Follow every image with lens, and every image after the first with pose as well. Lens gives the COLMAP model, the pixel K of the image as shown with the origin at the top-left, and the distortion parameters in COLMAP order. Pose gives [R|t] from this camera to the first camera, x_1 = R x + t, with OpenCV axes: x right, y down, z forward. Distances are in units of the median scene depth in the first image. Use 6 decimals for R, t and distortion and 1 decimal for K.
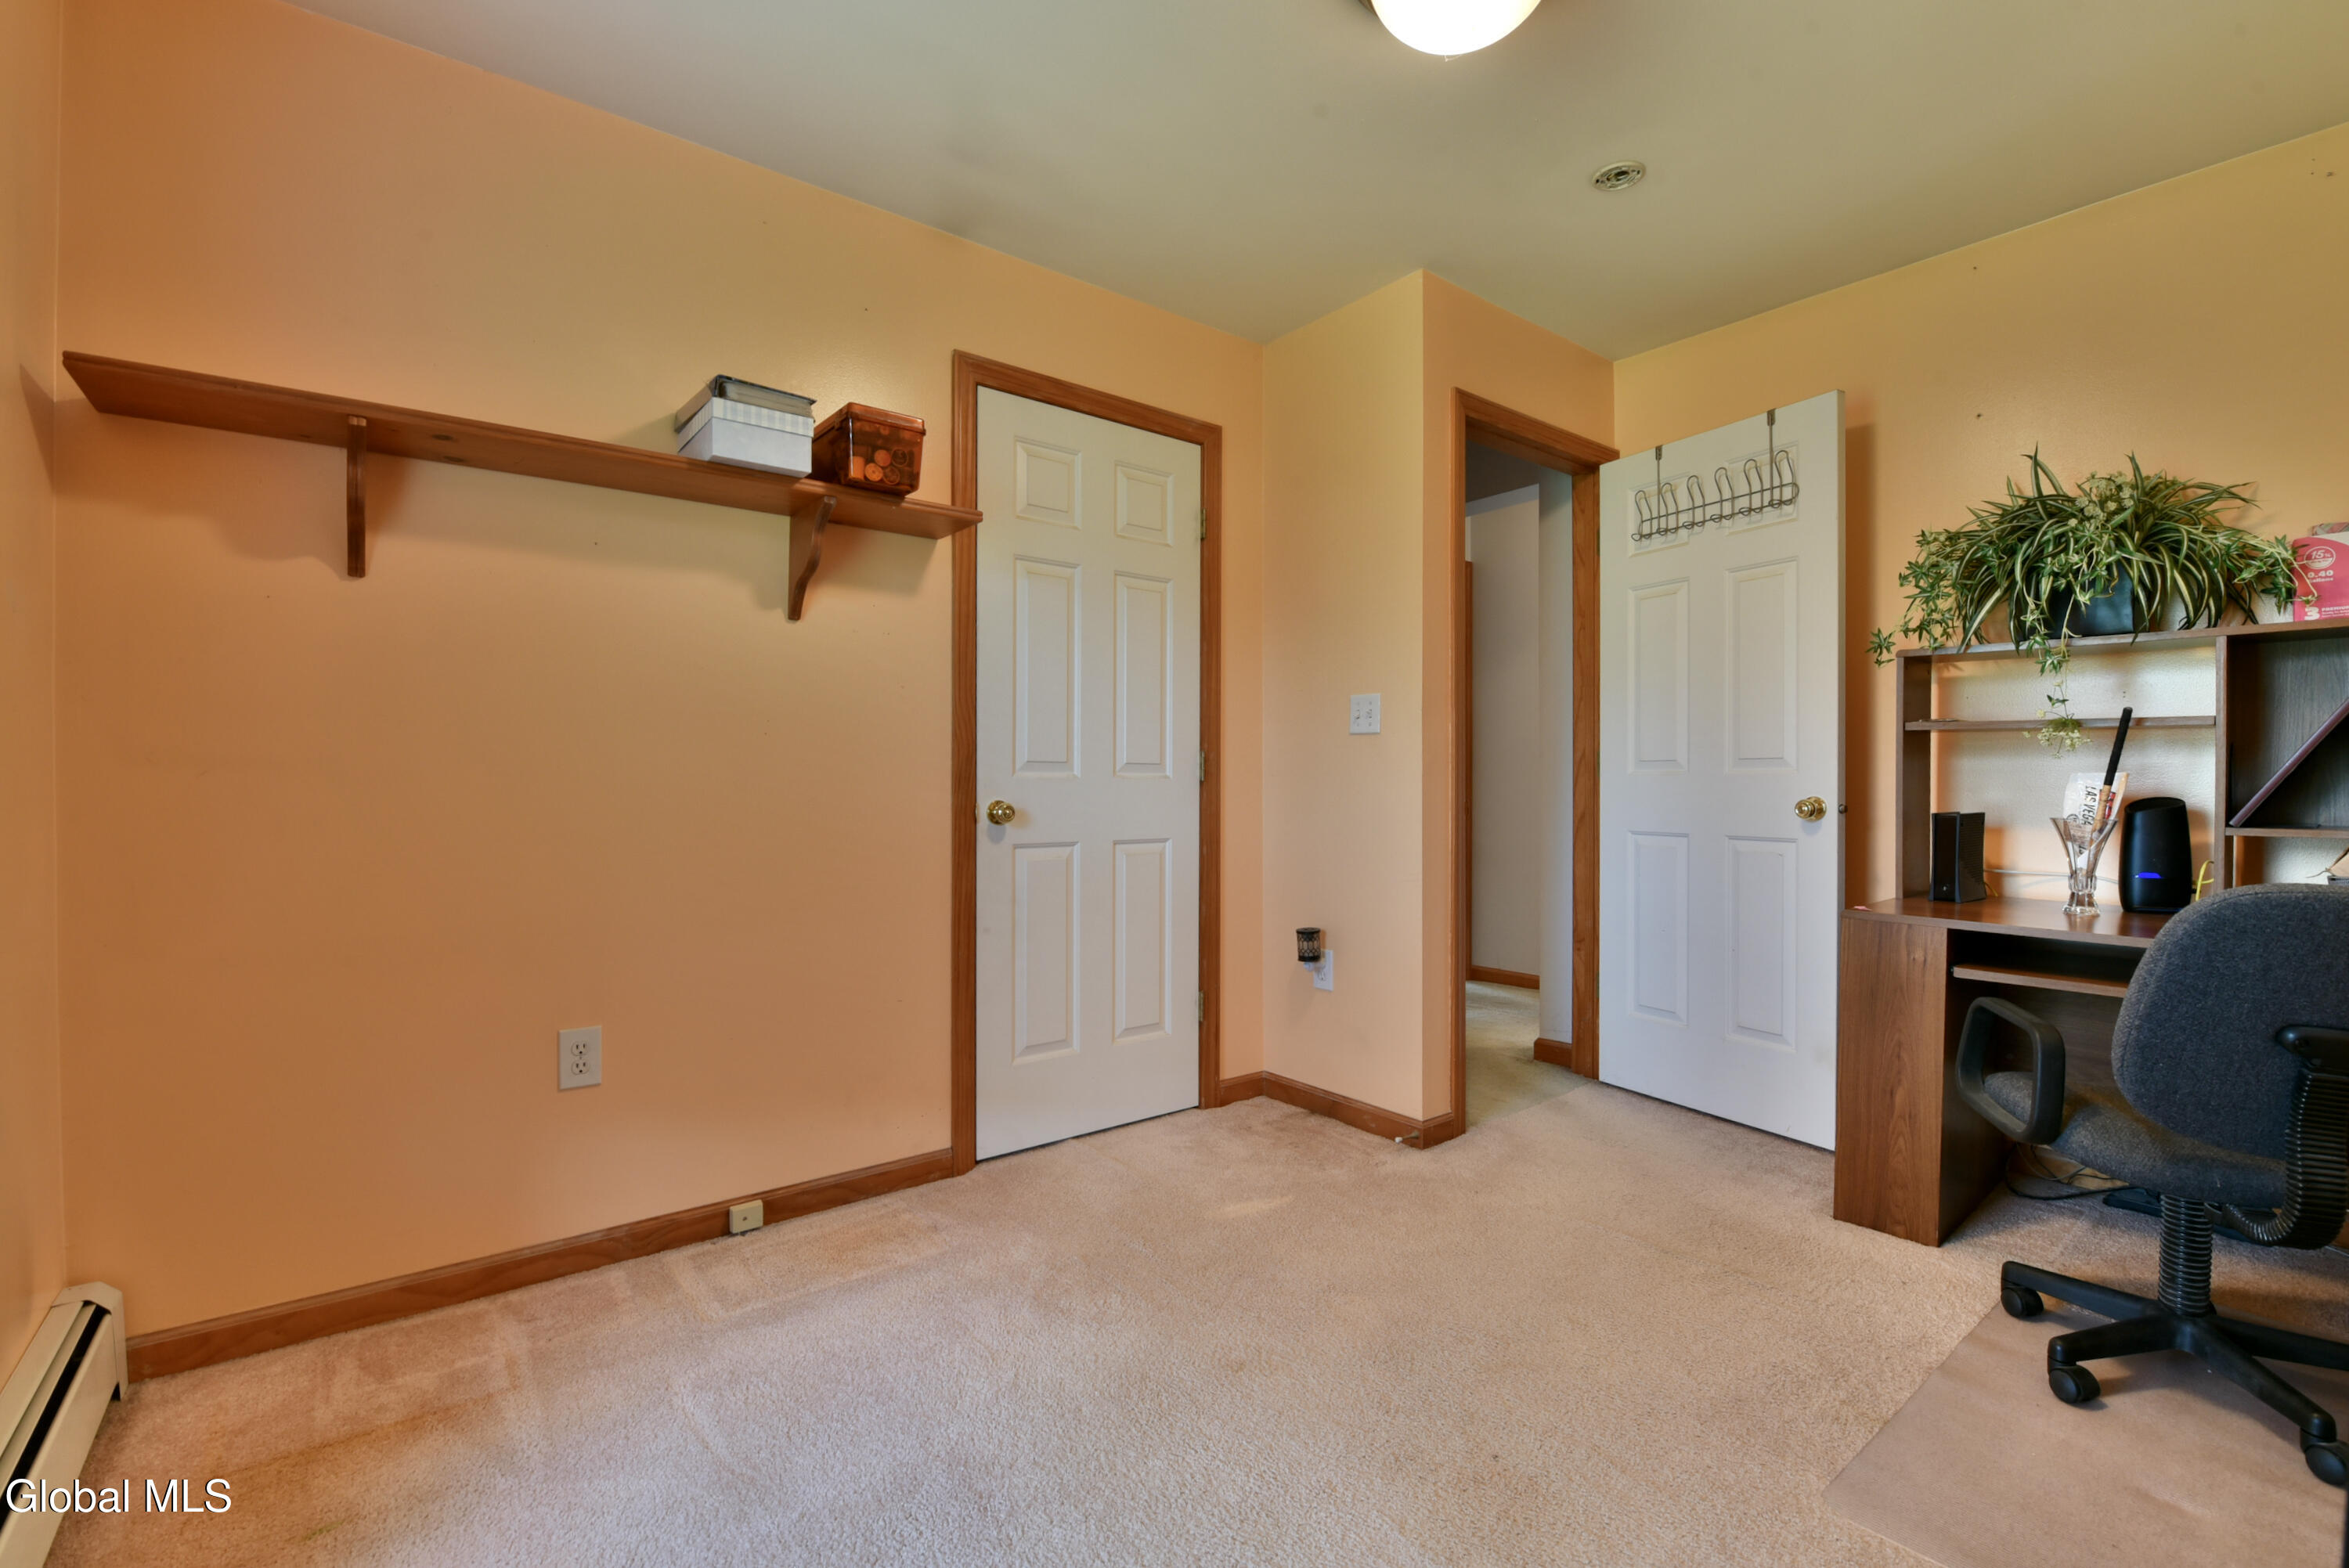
lens RADIAL K [[1010.8, 0, 1174.7], [0, 1010.8, 796.1], [0, 0, 1]] dist [-0.020287, -0.000217]
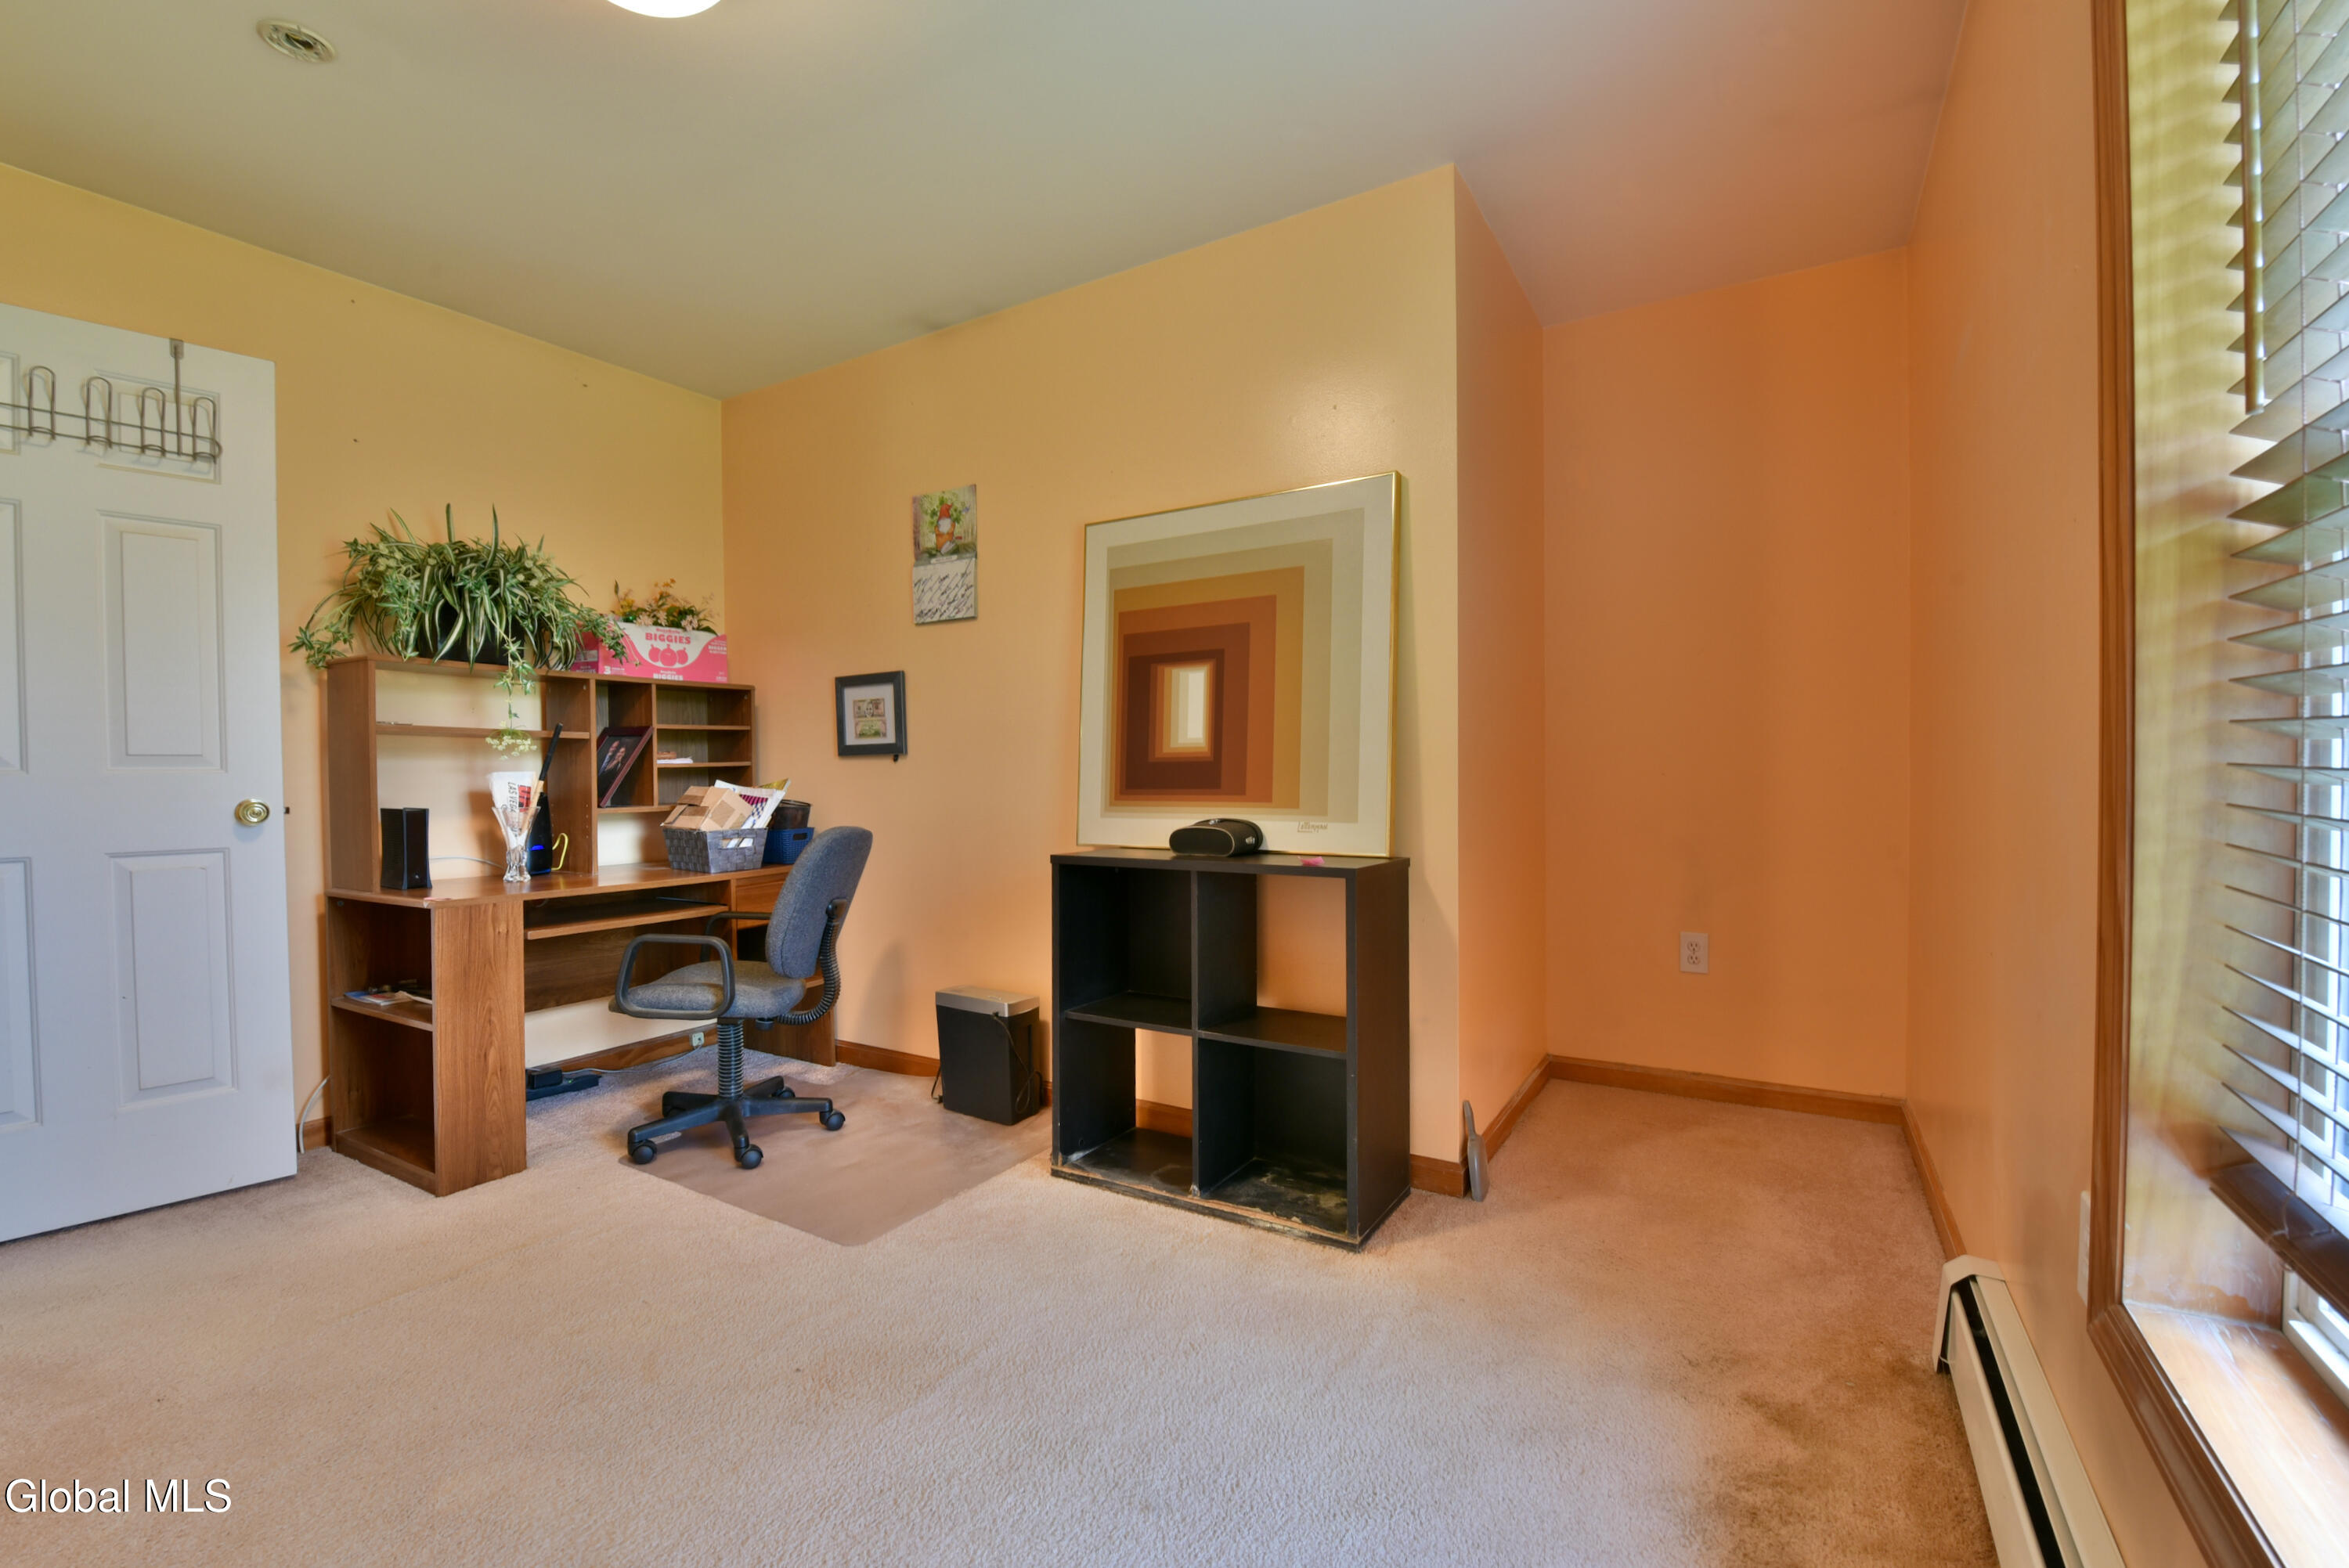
lens RADIAL K [[980.3, 0, 1158.1], [0, 980.3, 790.7], [0, 0, 1]] dist [-0.021792, 0.000163]
pose [[-0.328105, -0.011857, 0.944567, -0.495585], [0.028052, 0.999358, 0.022289, -0.002871], [-0.944225, 0.033810, -0.327562, 0.566073]]
